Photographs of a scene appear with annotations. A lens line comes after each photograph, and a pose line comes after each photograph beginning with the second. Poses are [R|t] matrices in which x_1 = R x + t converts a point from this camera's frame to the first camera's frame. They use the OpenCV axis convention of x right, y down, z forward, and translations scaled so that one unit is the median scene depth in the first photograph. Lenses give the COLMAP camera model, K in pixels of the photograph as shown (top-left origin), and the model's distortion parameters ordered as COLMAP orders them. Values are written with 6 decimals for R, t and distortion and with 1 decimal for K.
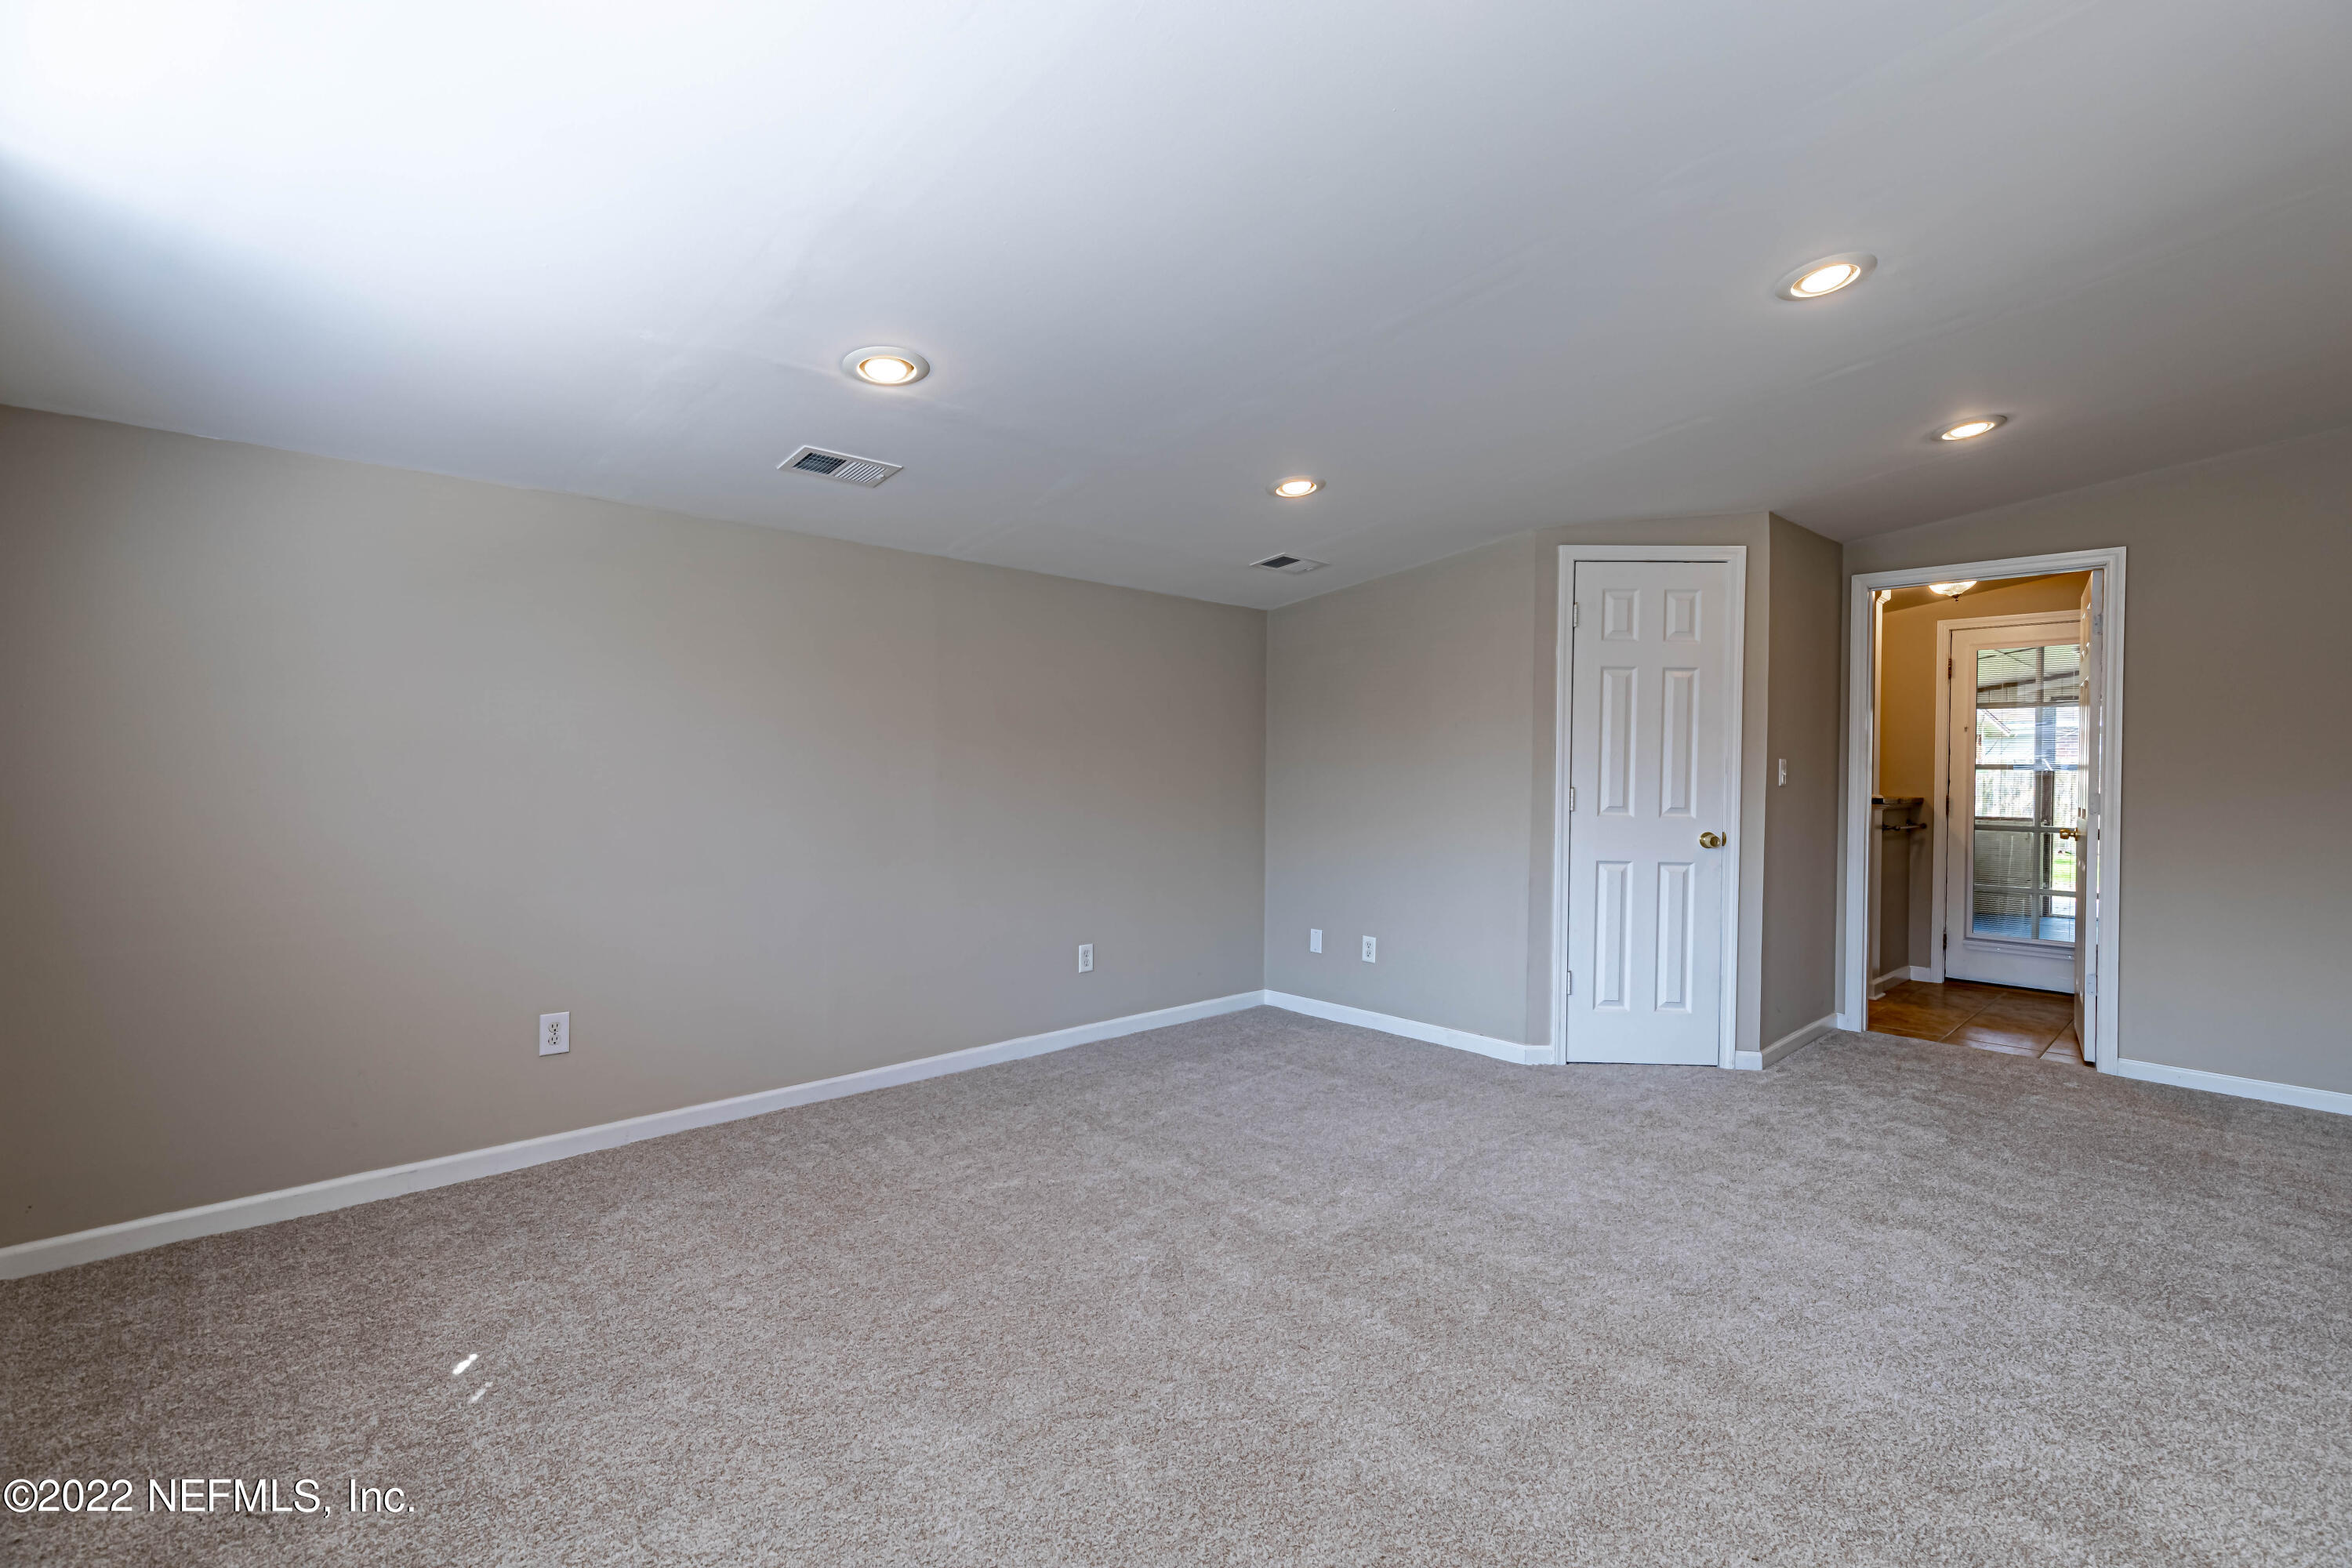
lens RADIAL K [[1055.5, 0, 1178.8], [0, 1055.5, 782.4], [0, 0, 1]] dist [0.008820, -0.001385]
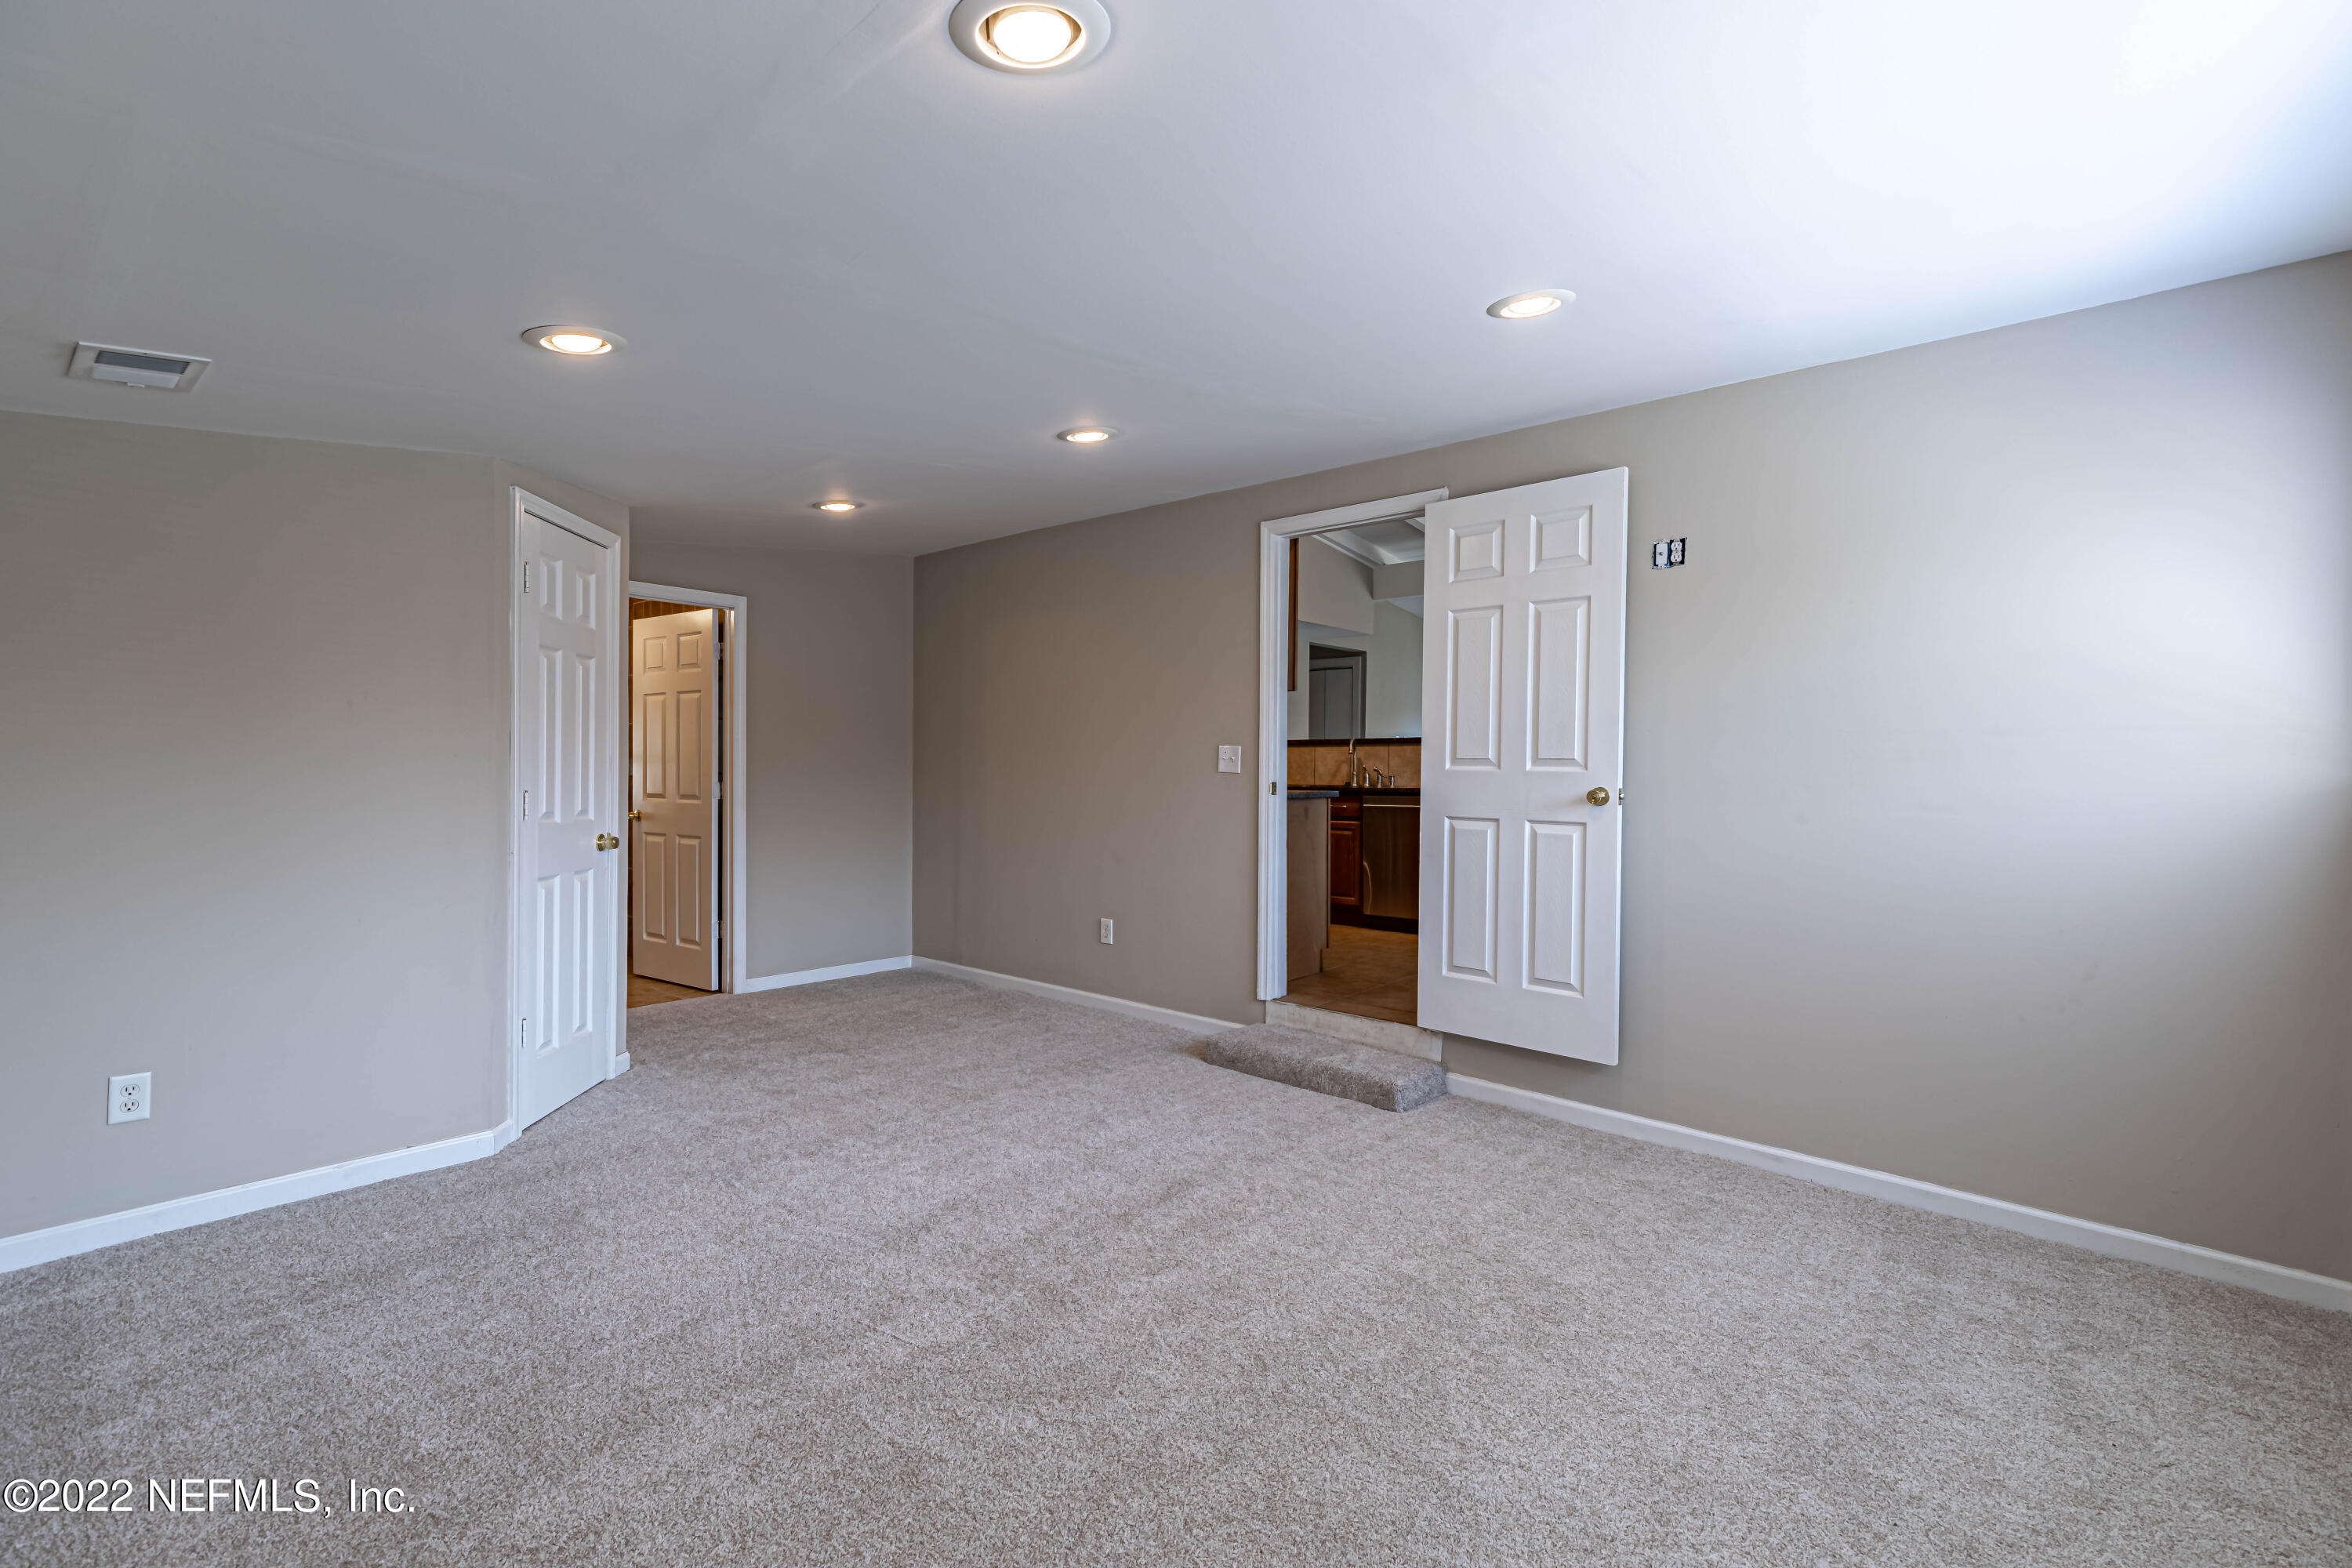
lens RADIAL K [[1055.5, 0, 1187.2], [0, 1055.5, 789.1], [0, 0, 1]] dist [0.008820, -0.001385]
pose [[-0.117548, -0.032144, 0.992547, -0.626983], [-0.001848, 0.999481, 0.032150, -0.030630], [-0.993065, 0.001945, -0.117546, 0.760269]]
